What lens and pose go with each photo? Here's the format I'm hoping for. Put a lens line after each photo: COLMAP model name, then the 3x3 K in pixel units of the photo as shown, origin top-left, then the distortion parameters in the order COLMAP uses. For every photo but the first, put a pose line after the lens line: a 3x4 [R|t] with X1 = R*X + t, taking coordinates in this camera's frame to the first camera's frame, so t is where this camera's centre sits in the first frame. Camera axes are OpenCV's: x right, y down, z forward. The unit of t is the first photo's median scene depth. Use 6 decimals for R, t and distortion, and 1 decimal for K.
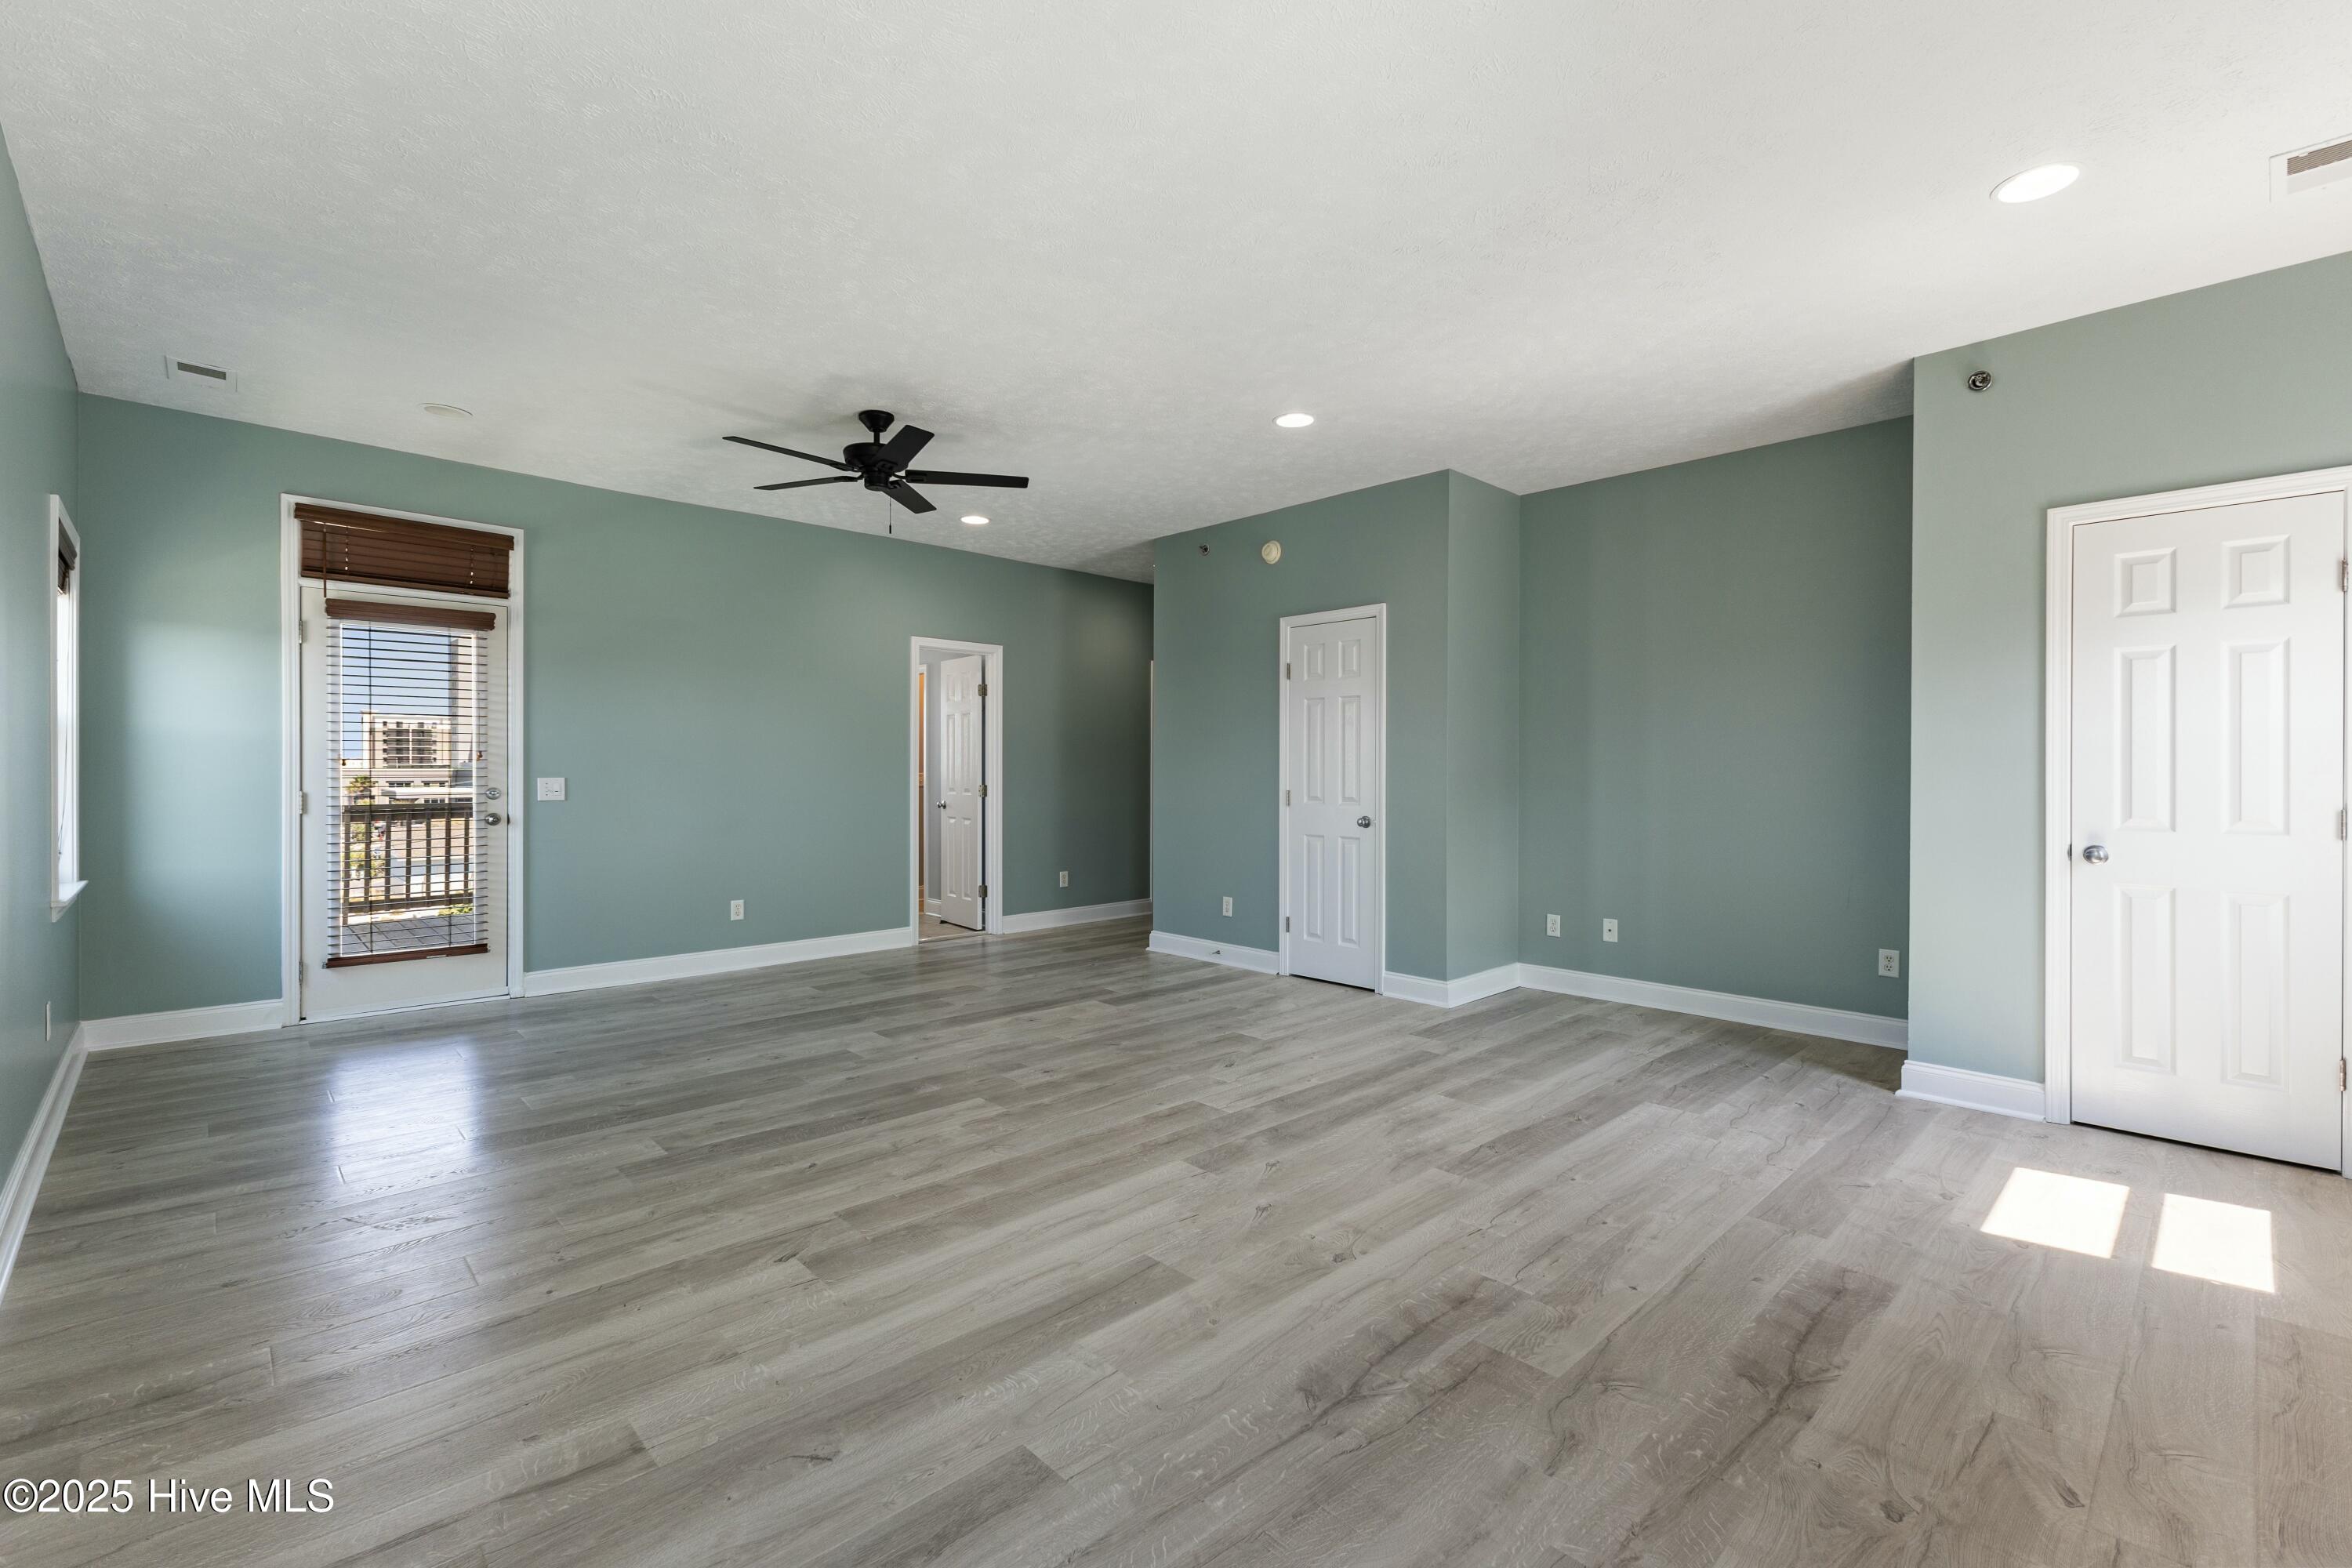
lens RADIAL K [[1013.3, 0, 1189.1], [0, 1013.3, 770.1], [0, 0, 1]] dist [0.013125, -0.004066]
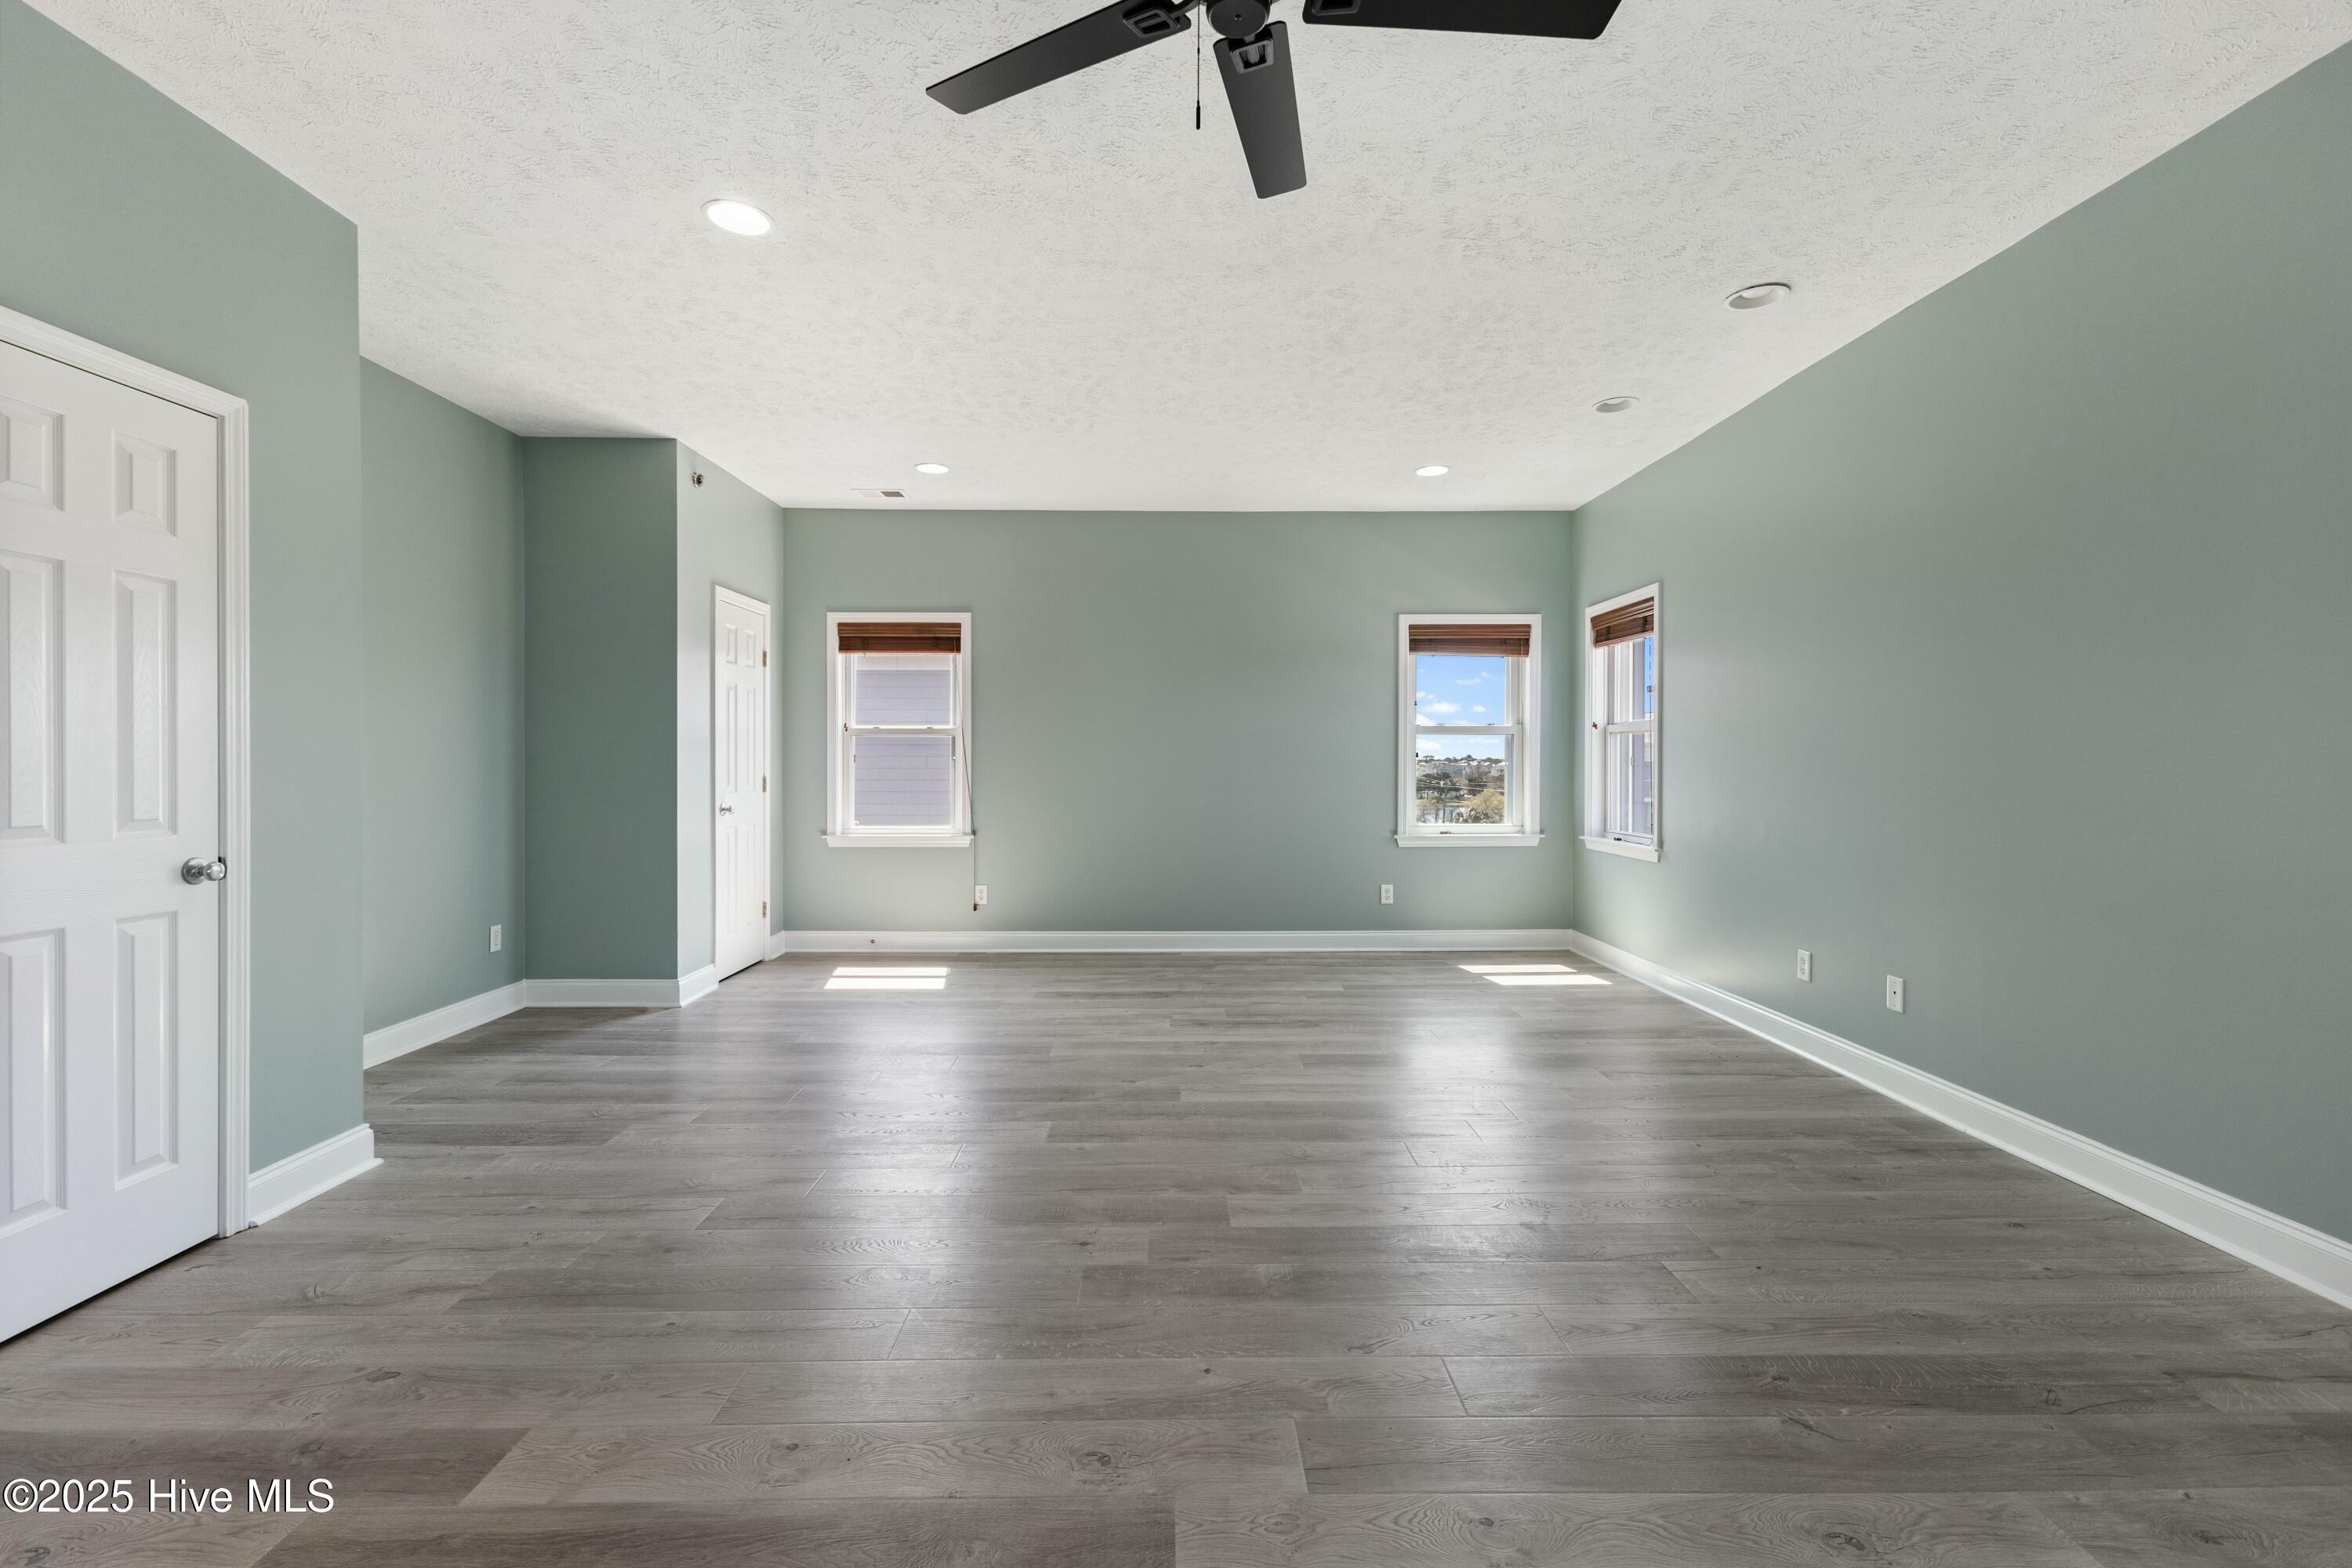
lens RADIAL K [[1013.3, 0, 1176.7], [0, 1013.3, 765.7], [0, 0, 1]] dist [0.013125, -0.004066]
pose [[-0.725513, -0.007334, 0.688170, -0.675541], [-0.003699, 0.999970, 0.006757, 0.001757], [-0.688199, 0.002357, -0.725518, 1.574838]]
